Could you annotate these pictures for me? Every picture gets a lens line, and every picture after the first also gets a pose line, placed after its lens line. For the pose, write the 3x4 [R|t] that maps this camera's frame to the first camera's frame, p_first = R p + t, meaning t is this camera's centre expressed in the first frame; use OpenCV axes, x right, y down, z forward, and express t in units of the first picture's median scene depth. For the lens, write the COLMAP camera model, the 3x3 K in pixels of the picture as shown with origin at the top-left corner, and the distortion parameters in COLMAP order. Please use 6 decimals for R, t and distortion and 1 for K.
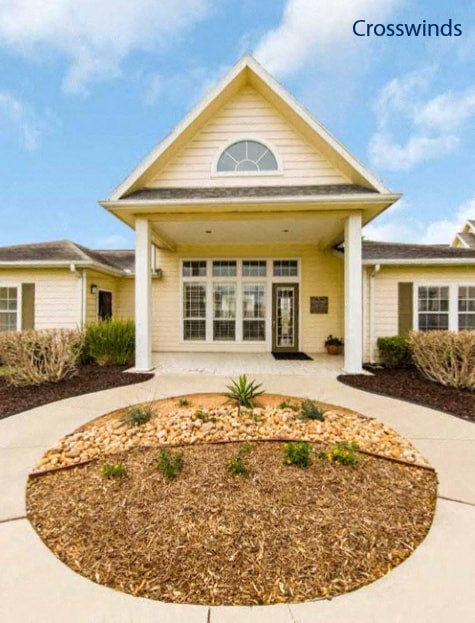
lens RADIAL K [[324.7, 0, 237.5], [0, 324.7, 311.5], [0, 0, 1]] dist [0.001938, 0.000048]
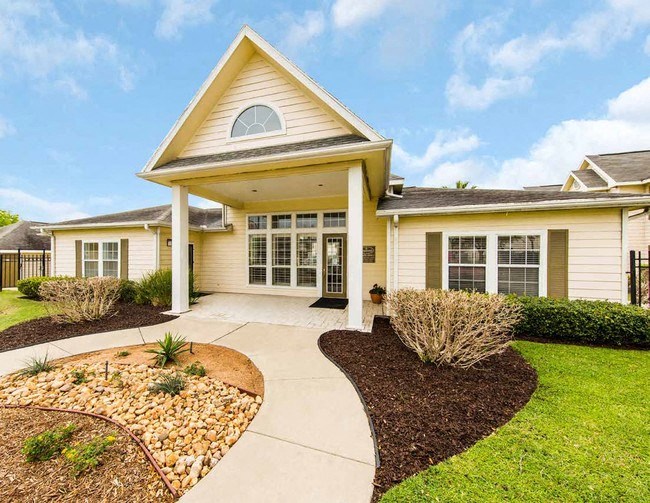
lens RADIAL K [[265.8, 0, 325.0], [0, 265.8, 251.5], [0, 0, 1]] dist [0.001128, 0.000114]
pose [[0.963271, -0.000950, -0.268529, 0.418194], [0.001948, 0.999992, 0.003449, -0.037666], [0.268523, -0.003845, 0.963266, 0.179141]]
